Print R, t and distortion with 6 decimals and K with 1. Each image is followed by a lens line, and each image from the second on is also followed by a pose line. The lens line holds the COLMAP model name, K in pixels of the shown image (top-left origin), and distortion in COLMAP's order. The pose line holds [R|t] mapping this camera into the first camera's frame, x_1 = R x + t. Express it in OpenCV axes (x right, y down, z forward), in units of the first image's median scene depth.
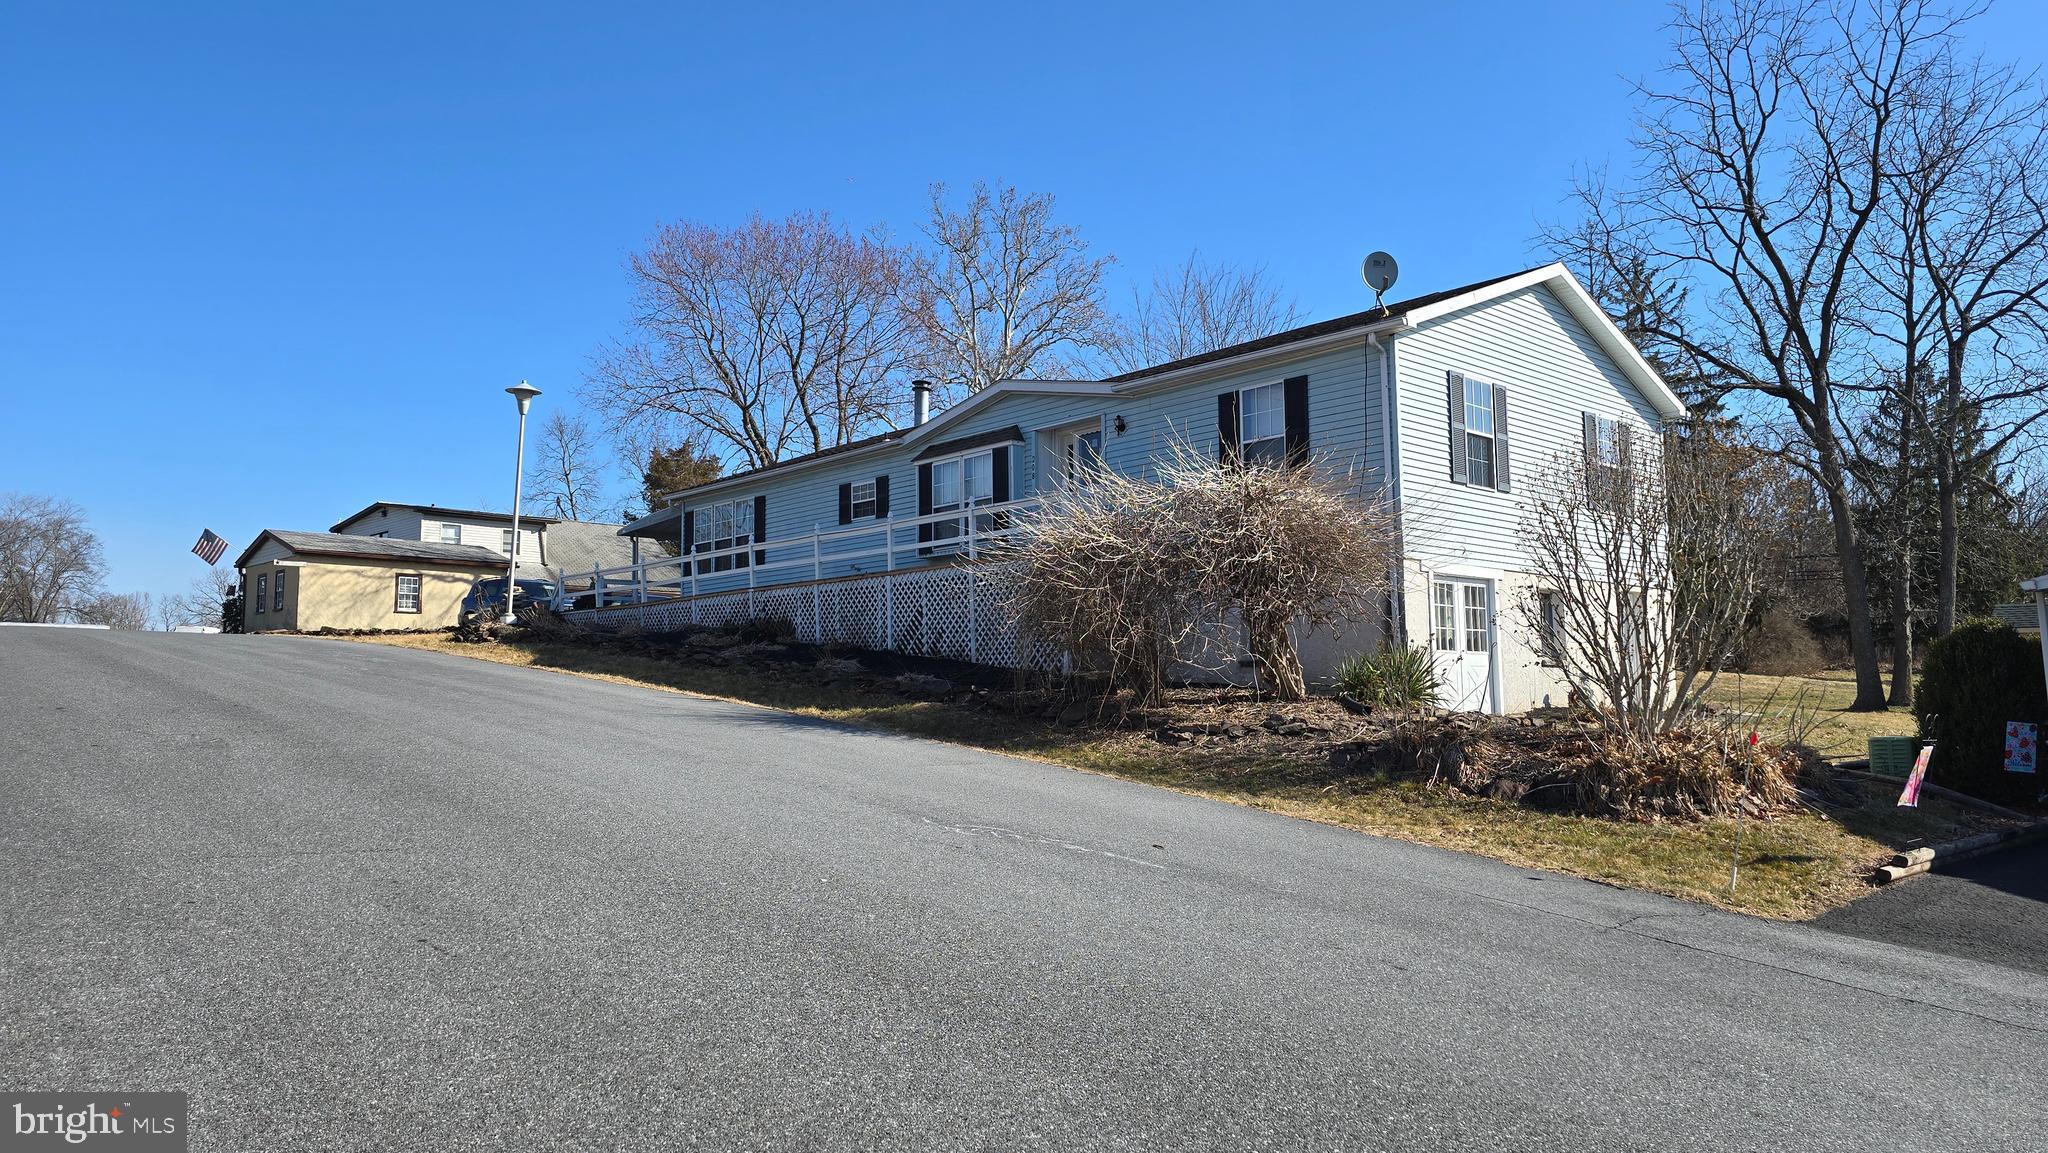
lens RADIAL K [[1336.5, 0, 1024.0], [0, 1336.5, 576.5], [0, 0, 1]] dist [0.040887, -0.060407]
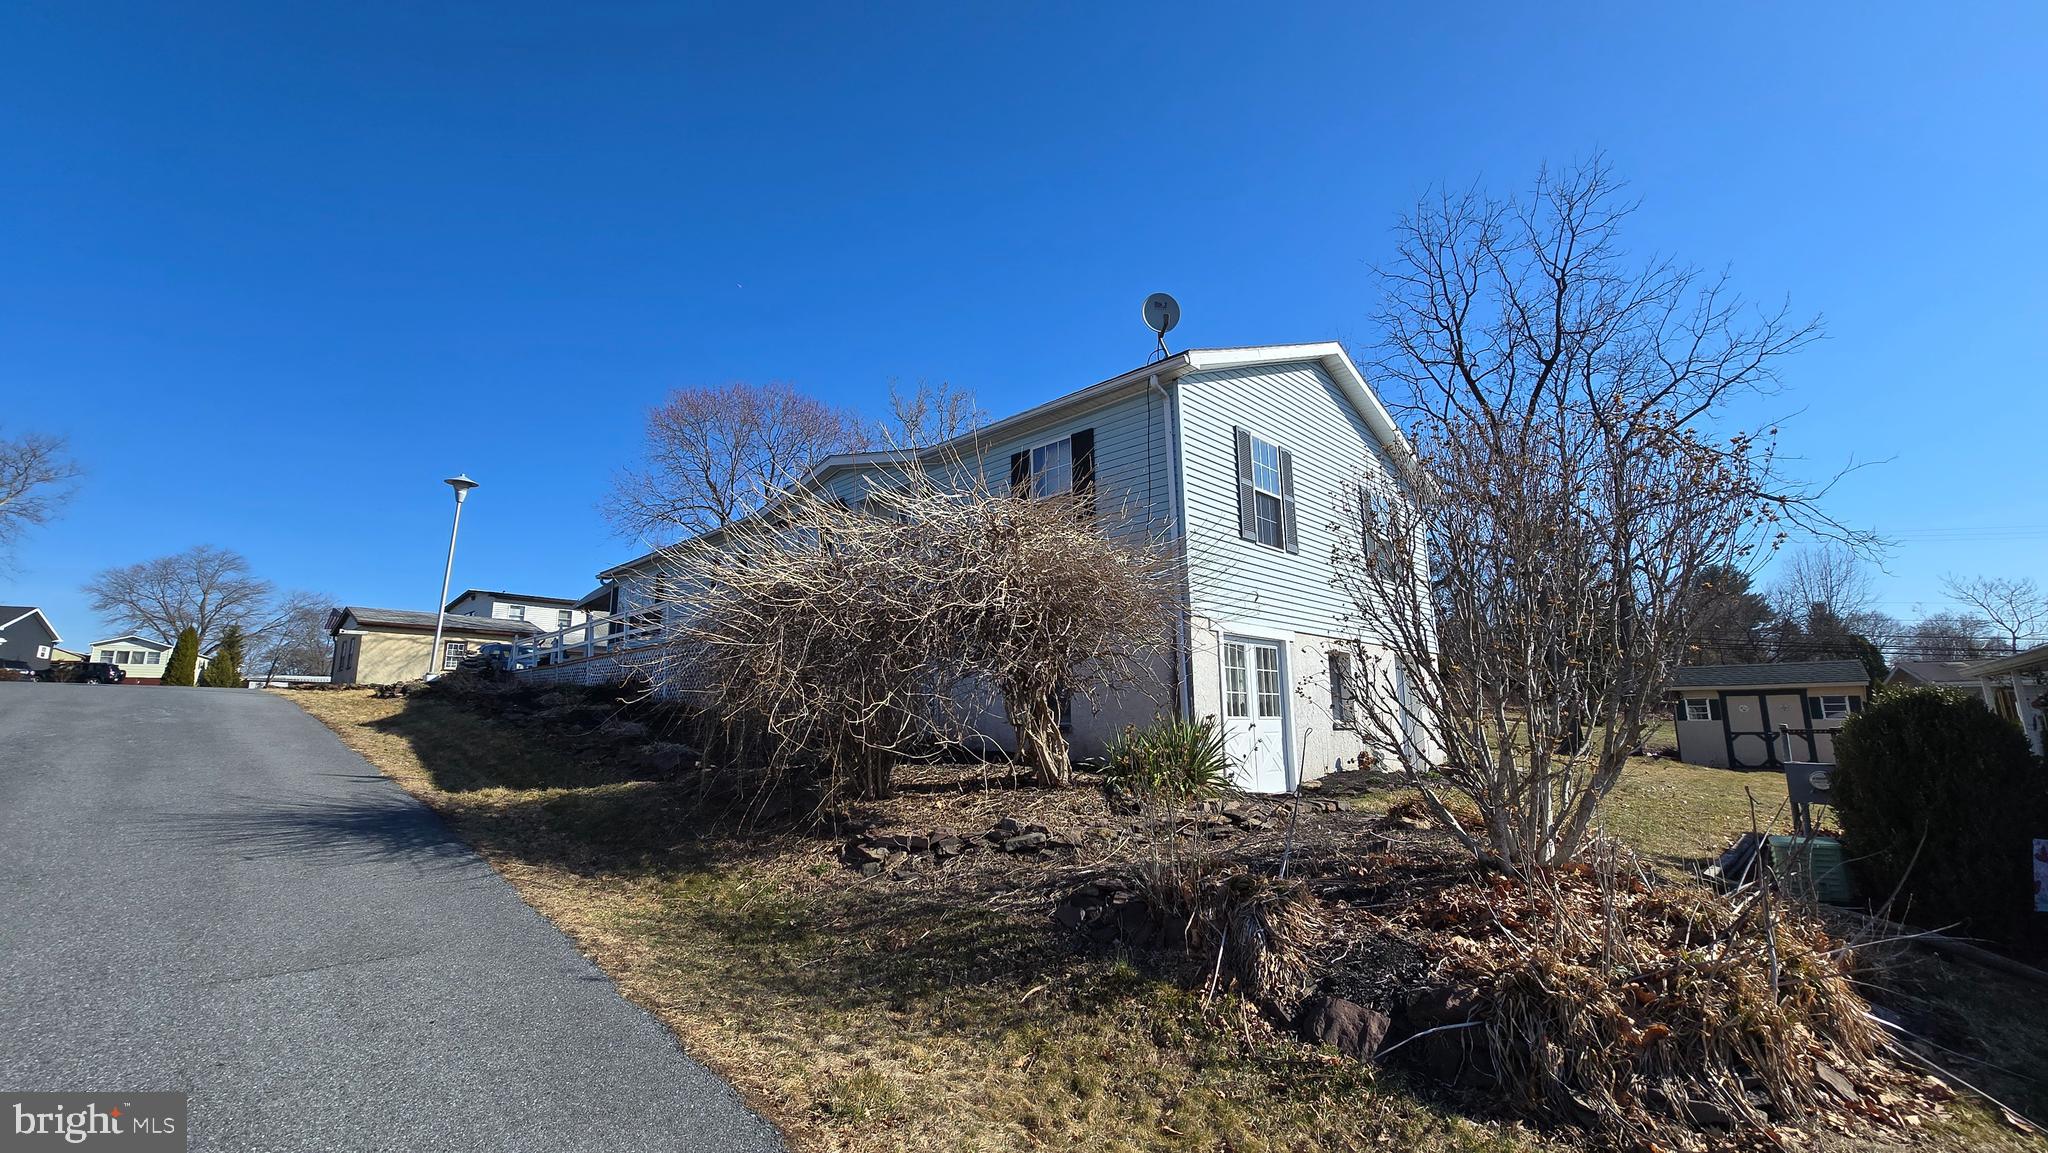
lens RADIAL K [[851.8, 0, 1024.0], [0, 851.8, 576.5], [0, 0, 1]] dist [-0.017652, 0.000226]
pose [[0.998439, 0.007253, 0.055376, 0.130422], [-0.002586, 0.996471, -0.083894, 0.007936], [-0.055789, 0.083620, 0.994935, 0.405002]]
